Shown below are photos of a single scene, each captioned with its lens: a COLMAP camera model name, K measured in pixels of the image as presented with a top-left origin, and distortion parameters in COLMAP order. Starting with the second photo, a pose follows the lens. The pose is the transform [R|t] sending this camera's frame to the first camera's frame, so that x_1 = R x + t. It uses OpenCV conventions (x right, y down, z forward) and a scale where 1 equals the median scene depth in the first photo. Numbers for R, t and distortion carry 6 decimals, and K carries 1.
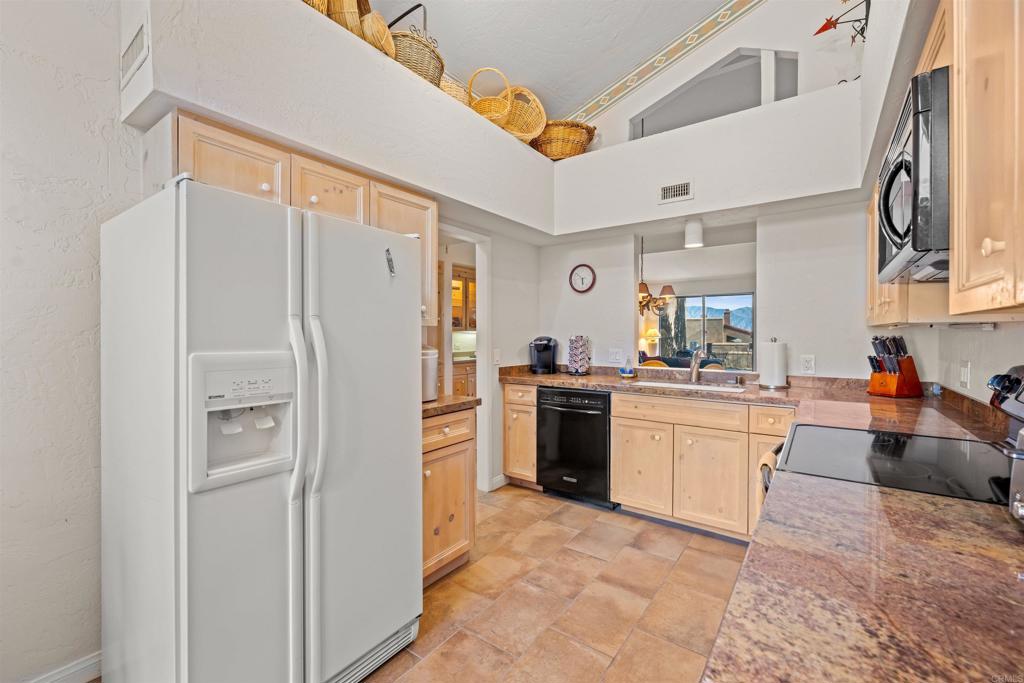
lens RADIAL K [[424.0, 0, 510.8], [0, 424.0, 336.7], [0, 0, 1]] dist [0.000864, 0.000038]
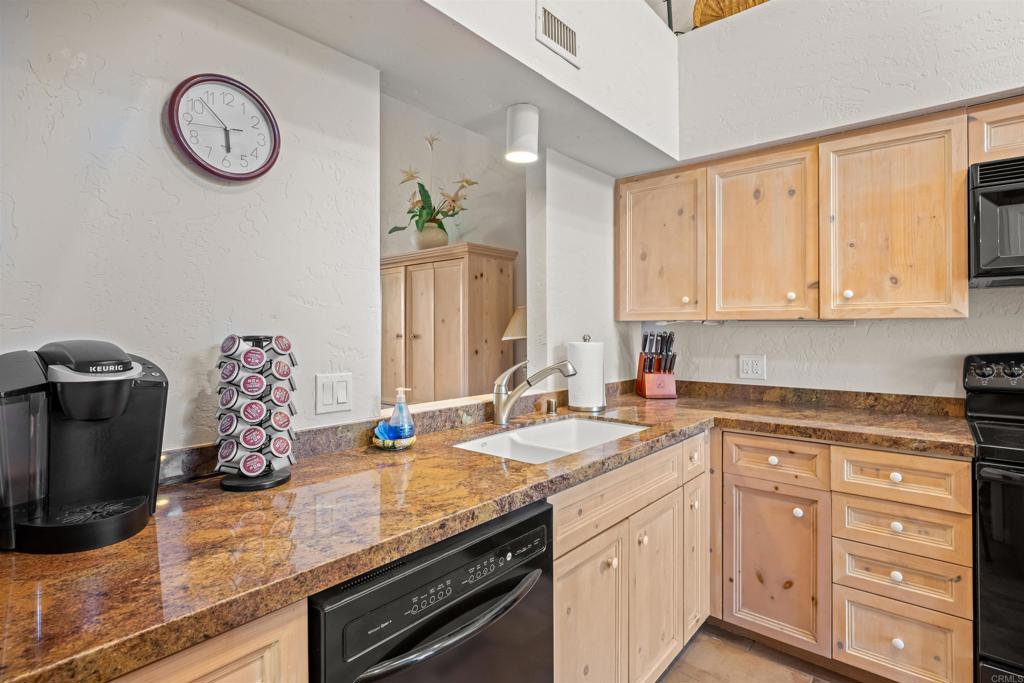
lens RADIAL K [[505.7, 0, 511.2], [0, 505.7, 337.3], [0, 0, 1]] dist [0.000214, -0.000078]
pose [[0.077304, -0.013959, 0.996910, -0.167113], [0.006826, 0.999886, 0.013471, -0.006415], [-0.996984, 0.005763, 0.077390, 0.898585]]
